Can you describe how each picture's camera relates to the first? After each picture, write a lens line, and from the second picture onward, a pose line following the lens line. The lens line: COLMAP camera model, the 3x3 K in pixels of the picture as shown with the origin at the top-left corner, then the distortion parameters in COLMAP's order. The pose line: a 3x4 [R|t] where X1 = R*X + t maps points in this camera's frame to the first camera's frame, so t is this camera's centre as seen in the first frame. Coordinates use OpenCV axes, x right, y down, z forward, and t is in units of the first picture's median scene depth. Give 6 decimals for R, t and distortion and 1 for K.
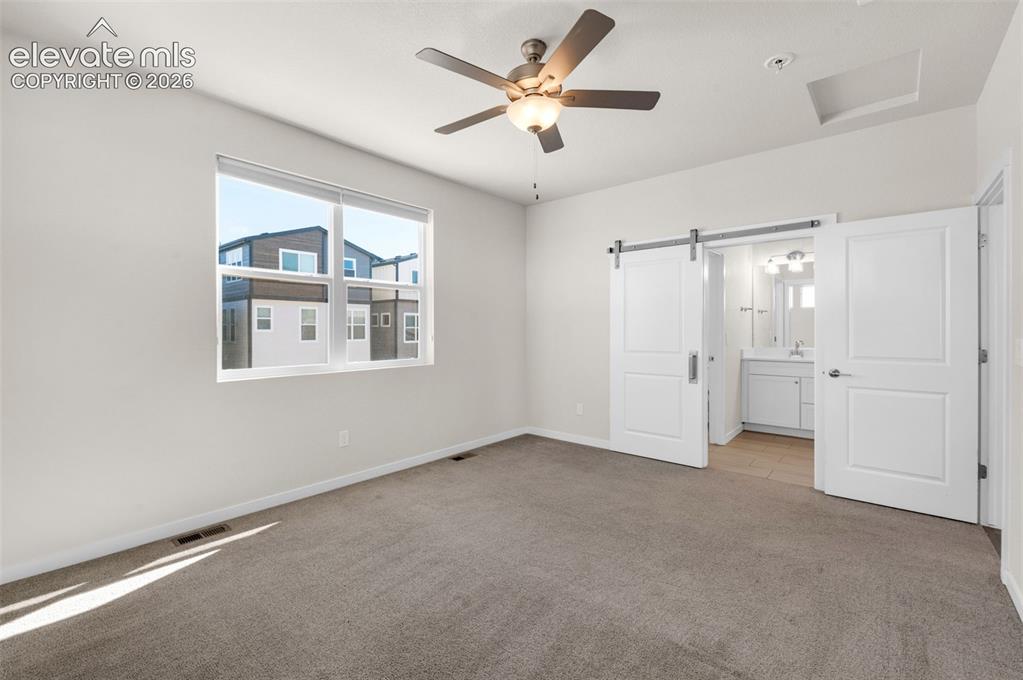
lens RADIAL K [[447.3, 0, 509.7], [0, 447.3, 329.5], [0, 0, 1]] dist [0.008107, -0.000711]
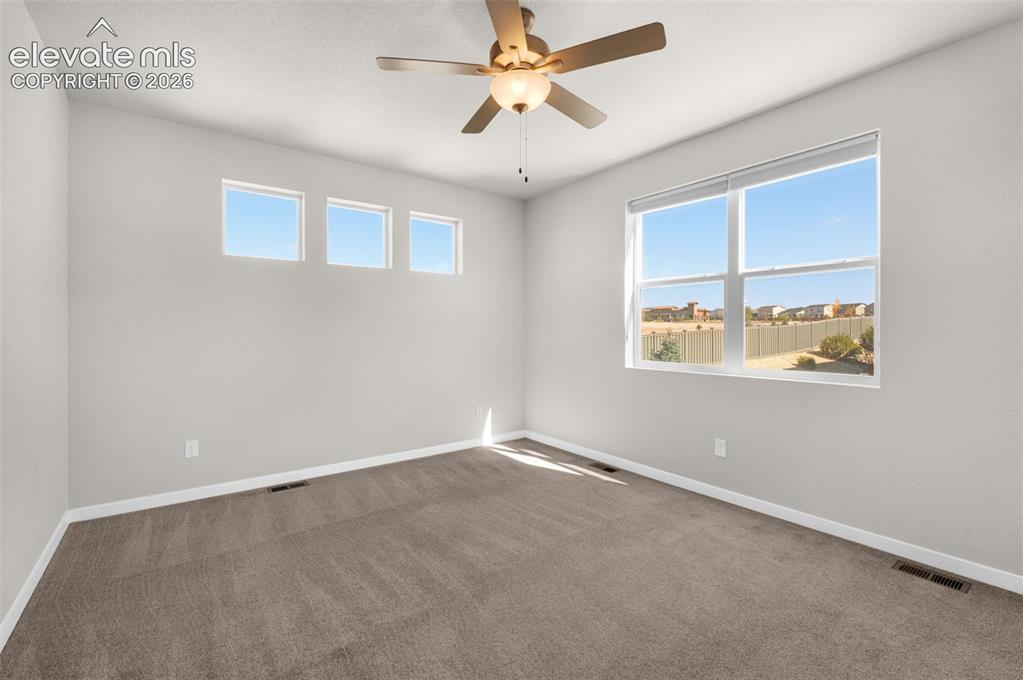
lens RADIAL K [[447.3, 0, 509.7], [0, 447.3, 329.5], [0, 0, 1]] dist [0.008107, -0.000711]
pose [[-0.224077, 0.000857, -0.974571, 0.650785], [-0.001129, 0.999999, 0.001139, -0.000467], [0.974571, 0.001355, -0.224076, 0.816375]]
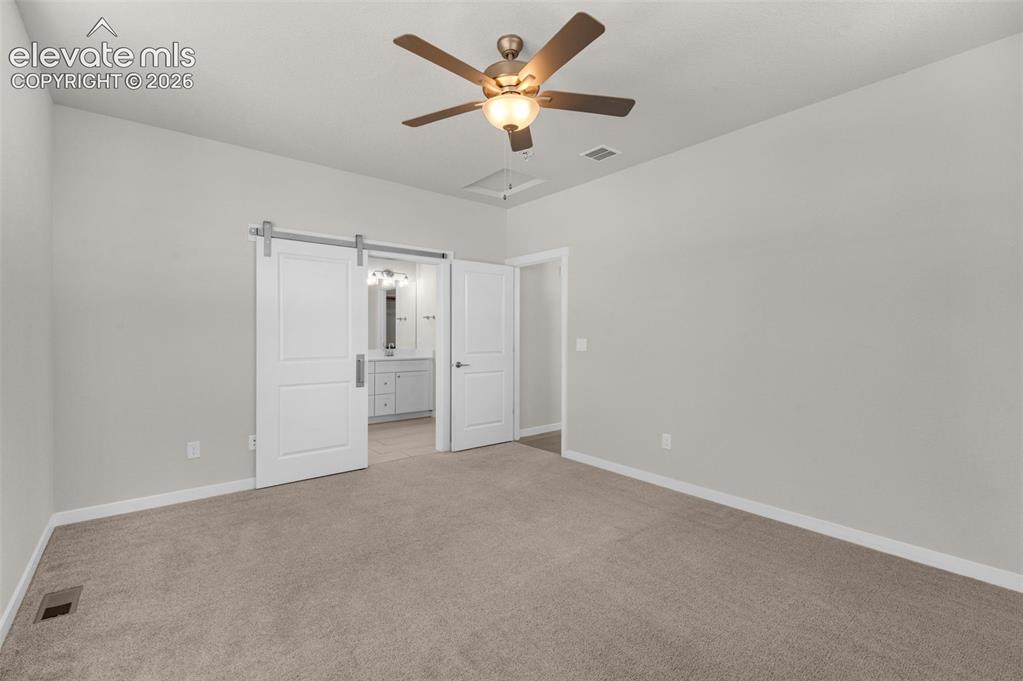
lens RADIAL K [[447.3, 0, 509.7], [0, 447.3, 330.0], [0, 0, 1]] dist [0.008107, -0.000711]
pose [[0.172407, 0.013408, 0.984934, -0.626029], [-0.001019, 0.999909, -0.013434, 0.006094], [-0.985025, 0.001312, 0.172405, 0.579055]]
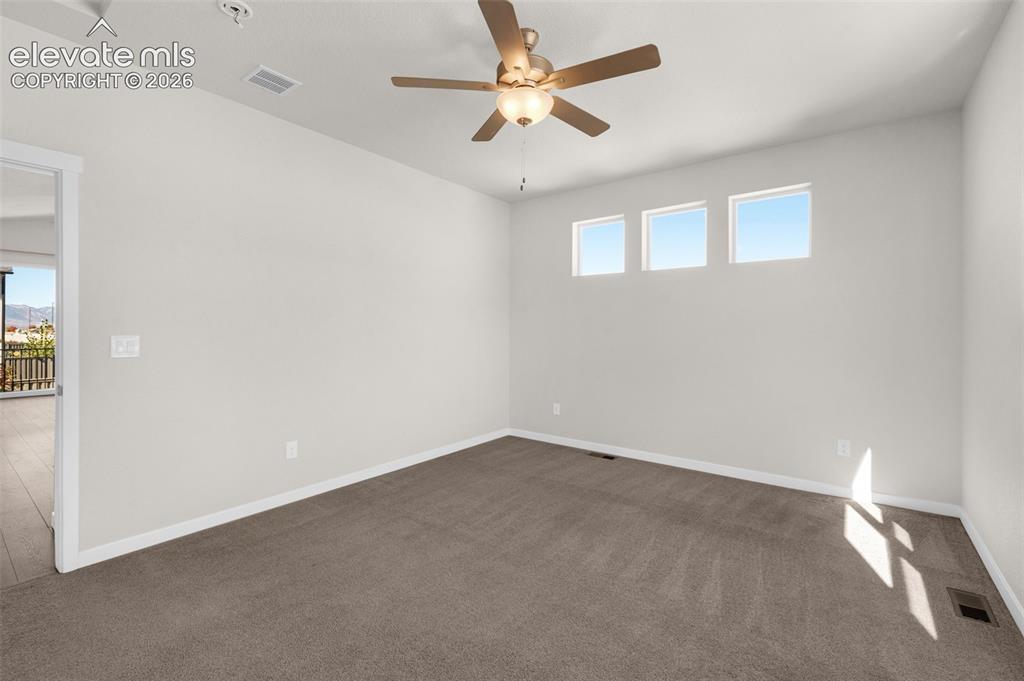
lens RADIAL K [[447.7, 0, 510.2], [0, 447.7, 330.0], [0, 0, 1]] dist [0.008107, -0.000711]
pose [[-0.999060, -0.001918, -0.043303, 0.084697], [-0.001821, 0.999996, -0.002287, 0.004001], [0.043307, -0.002206, -0.999059, 1.358276]]
